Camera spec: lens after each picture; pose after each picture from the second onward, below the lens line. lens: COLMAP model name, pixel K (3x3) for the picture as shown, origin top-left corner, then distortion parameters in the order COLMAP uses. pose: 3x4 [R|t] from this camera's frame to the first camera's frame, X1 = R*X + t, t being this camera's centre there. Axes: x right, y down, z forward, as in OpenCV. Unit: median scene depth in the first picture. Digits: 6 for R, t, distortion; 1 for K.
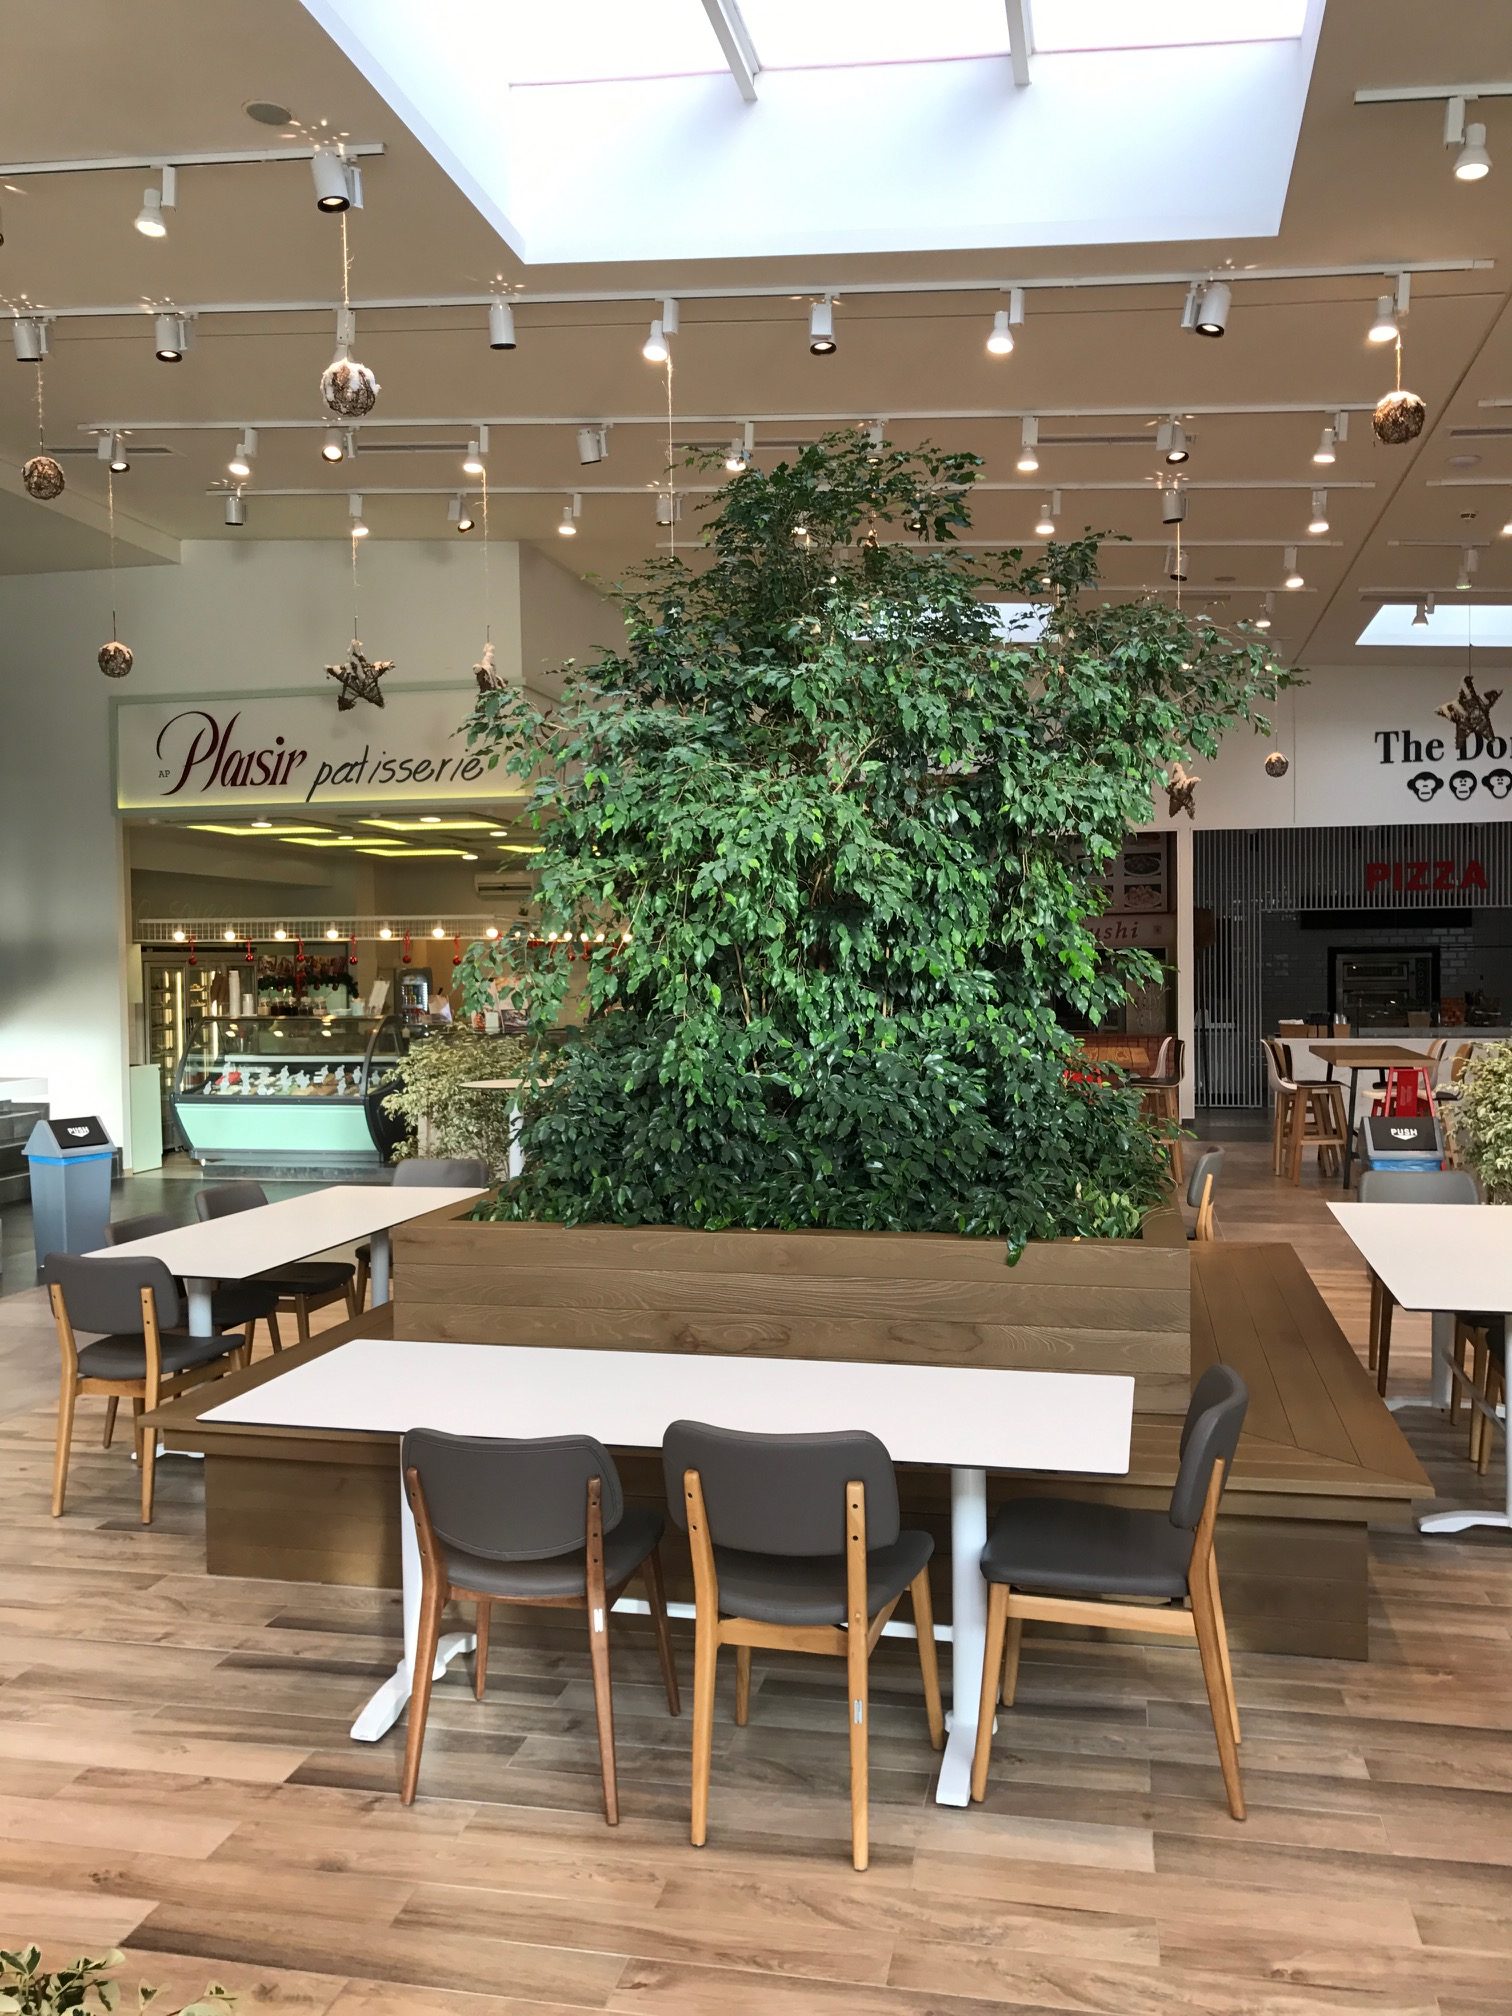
lens RADIAL K [[1634.3, 0, 752.1], [0, 1634.3, 1001.0], [0, 0, 1]] dist [0.035778, -0.020054]
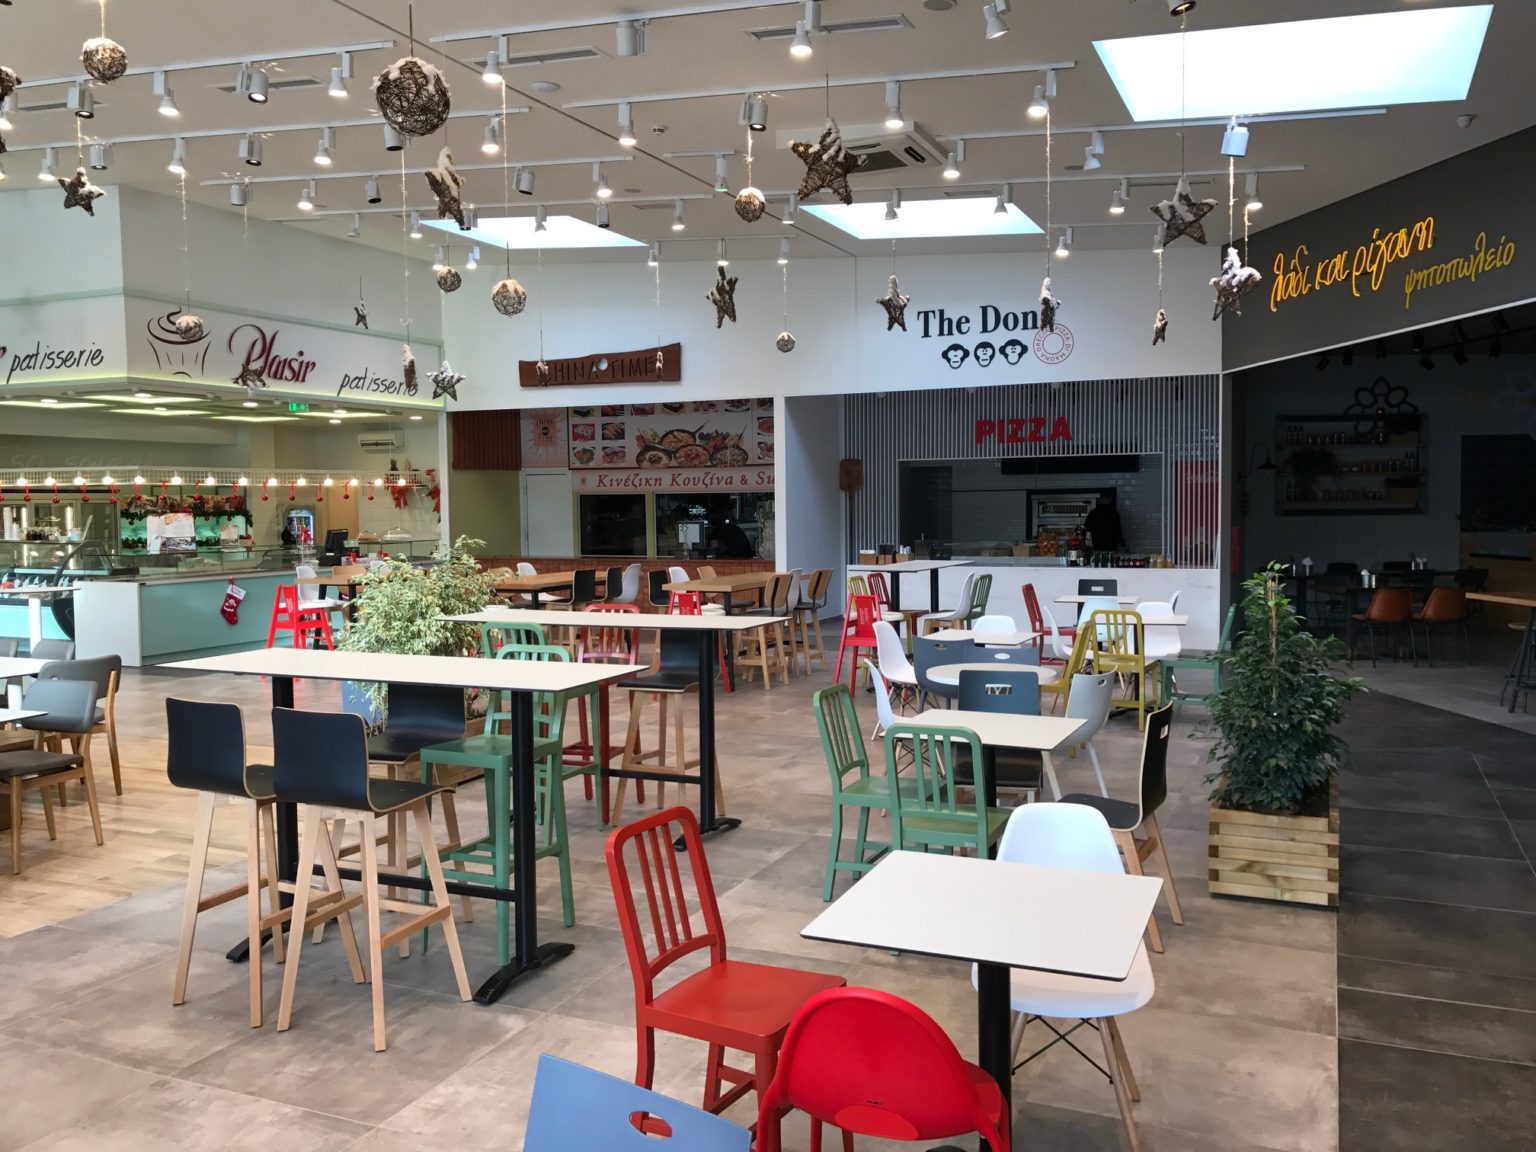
lens RADIAL K [[1245.2, 0, 767.9], [0, 1245.2, 582.0], [0, 0, 1]] dist [0.035778, -0.020054]
pose [[0.979680, 0.014857, -0.200017, 0.459413], [-0.005886, 0.998953, 0.045368, -0.006452], [0.200481, -0.043269, 0.978742, 0.075503]]
